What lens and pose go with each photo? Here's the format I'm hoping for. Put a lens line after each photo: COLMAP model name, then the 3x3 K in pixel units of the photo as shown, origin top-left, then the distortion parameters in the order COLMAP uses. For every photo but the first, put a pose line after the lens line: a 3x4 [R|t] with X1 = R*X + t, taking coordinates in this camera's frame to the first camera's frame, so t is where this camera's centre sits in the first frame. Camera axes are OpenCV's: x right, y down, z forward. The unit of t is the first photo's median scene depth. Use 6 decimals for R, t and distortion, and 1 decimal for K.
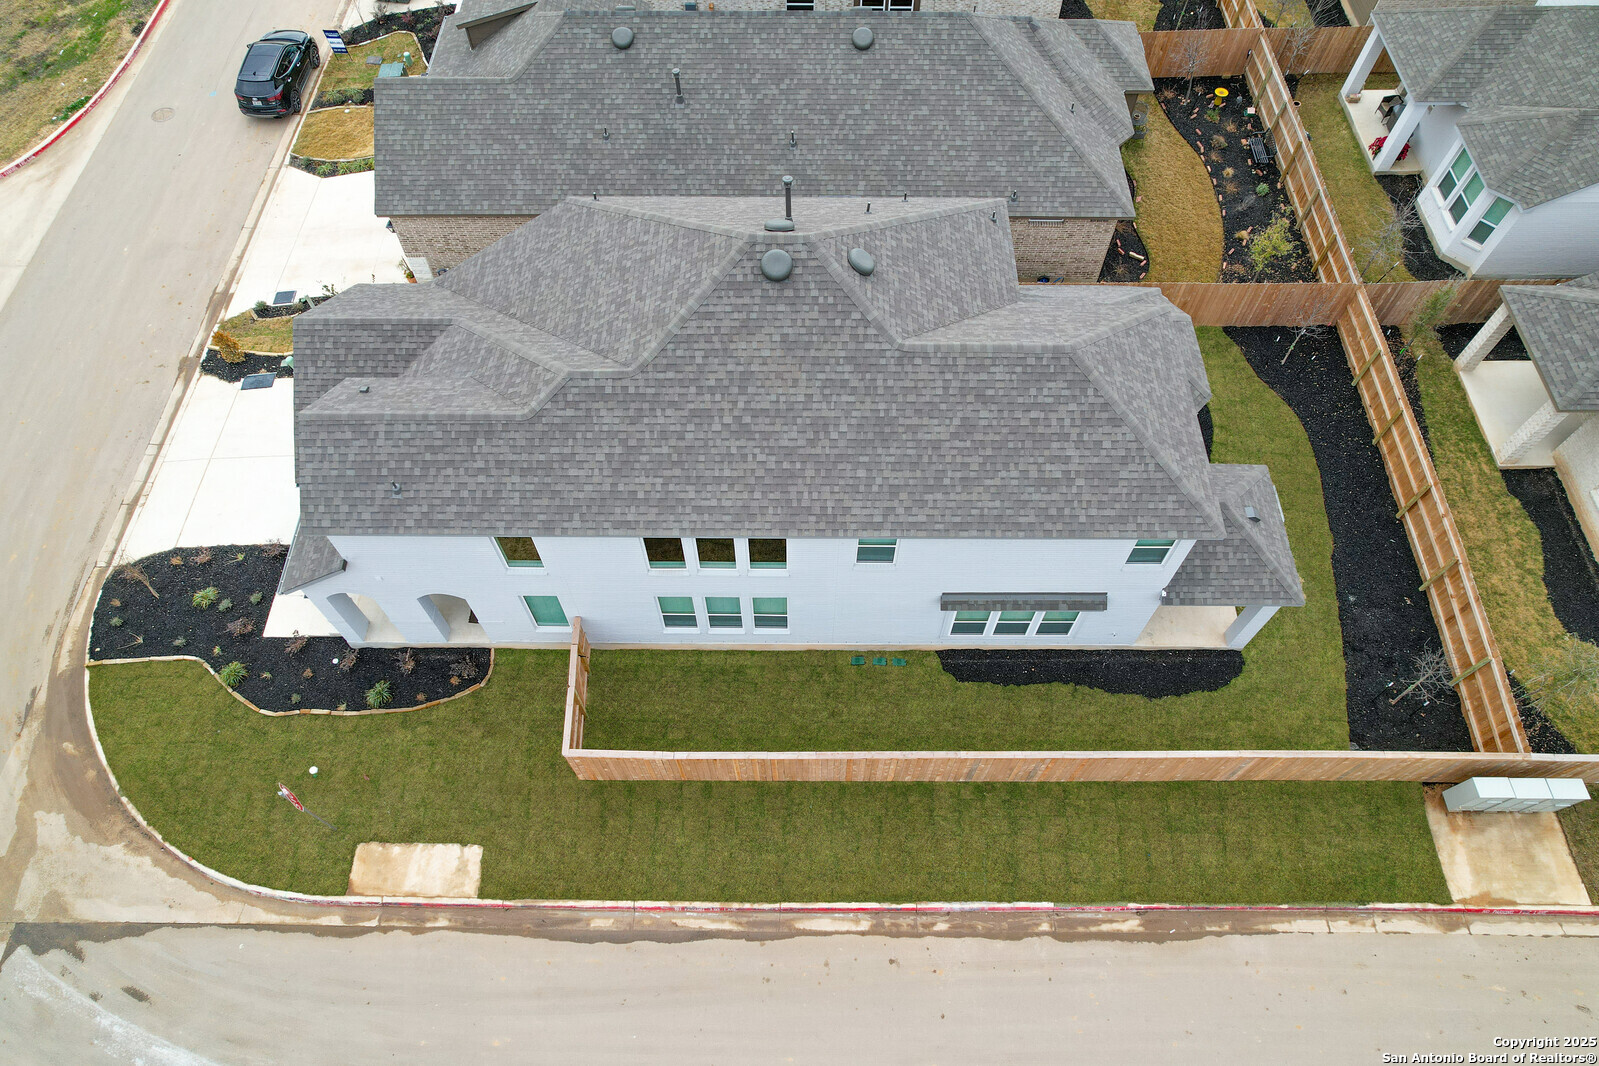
lens RADIAL K [[1017.3, 0, 801.6], [0, 1017.3, 532.8], [0, 0, 1]] dist [-0.057265, 0.069047]
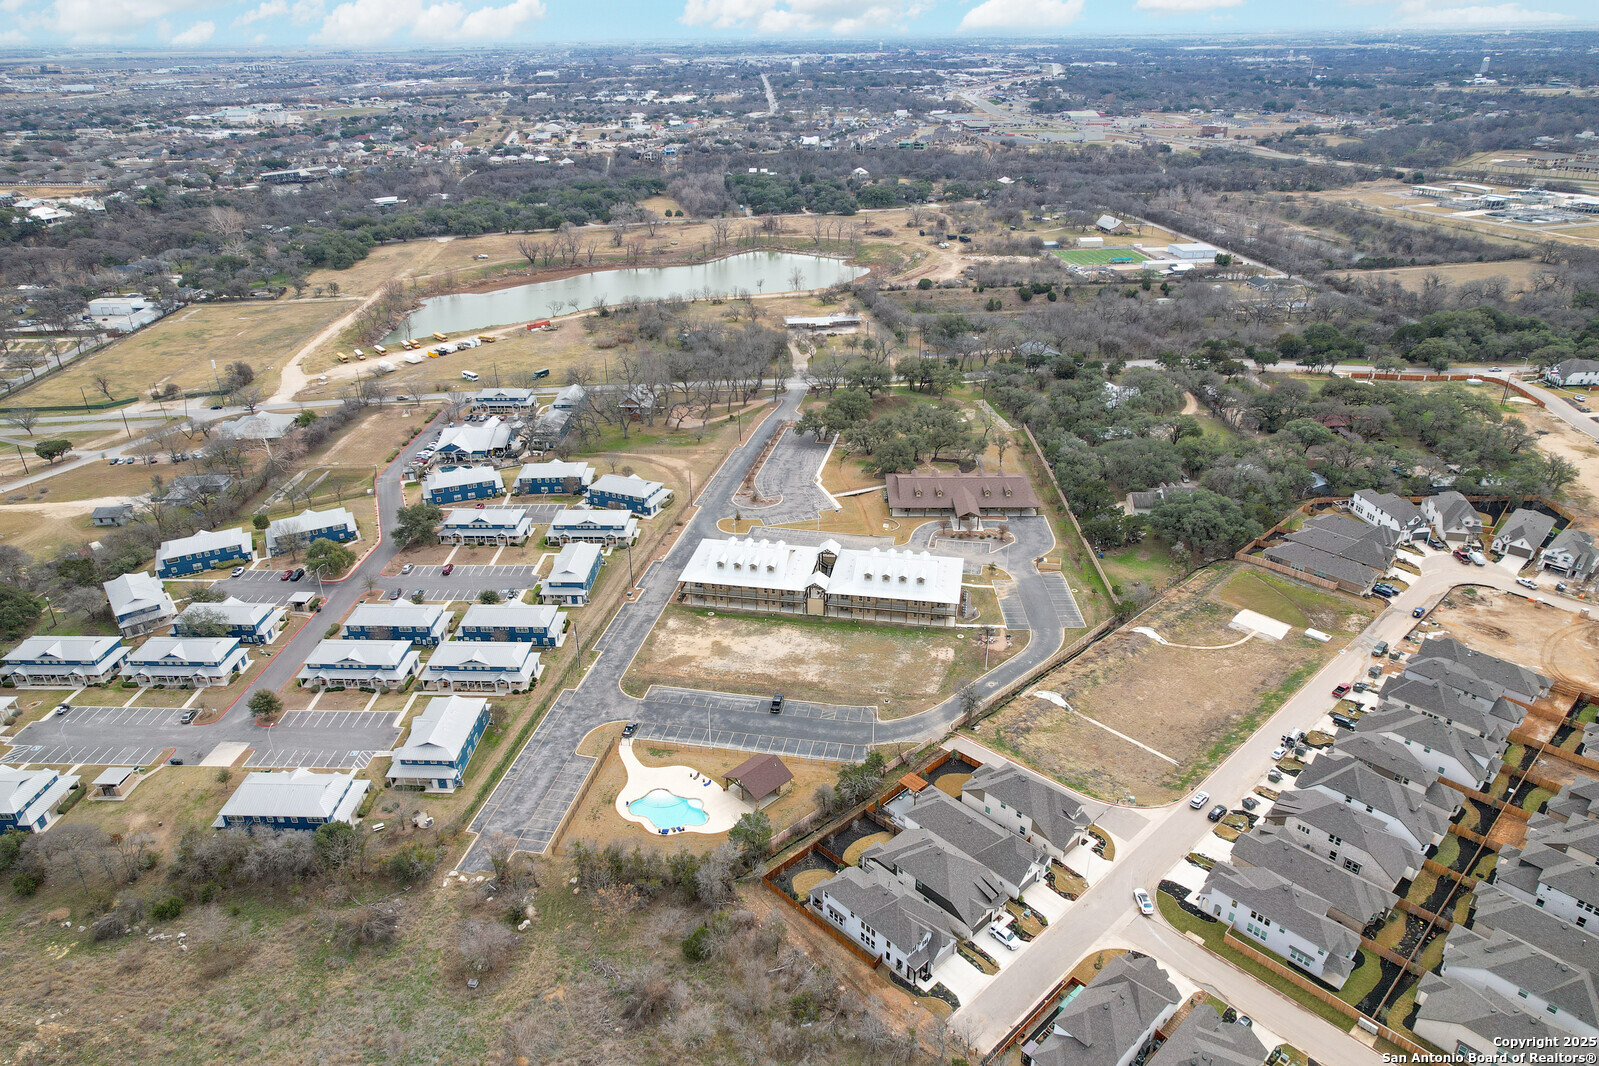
lens RADIAL K [[1017.3, 0, 803.2], [0, 1017.3, 533.2], [0, 0, 1]] dist [-0.057265, 0.069047]
pose [[0.684710, 0.304744, -0.662045, 1.427599], [-0.612420, 0.733040, -0.295963, 1.897200], [0.395112, 0.608098, 0.688551, -6.191768]]
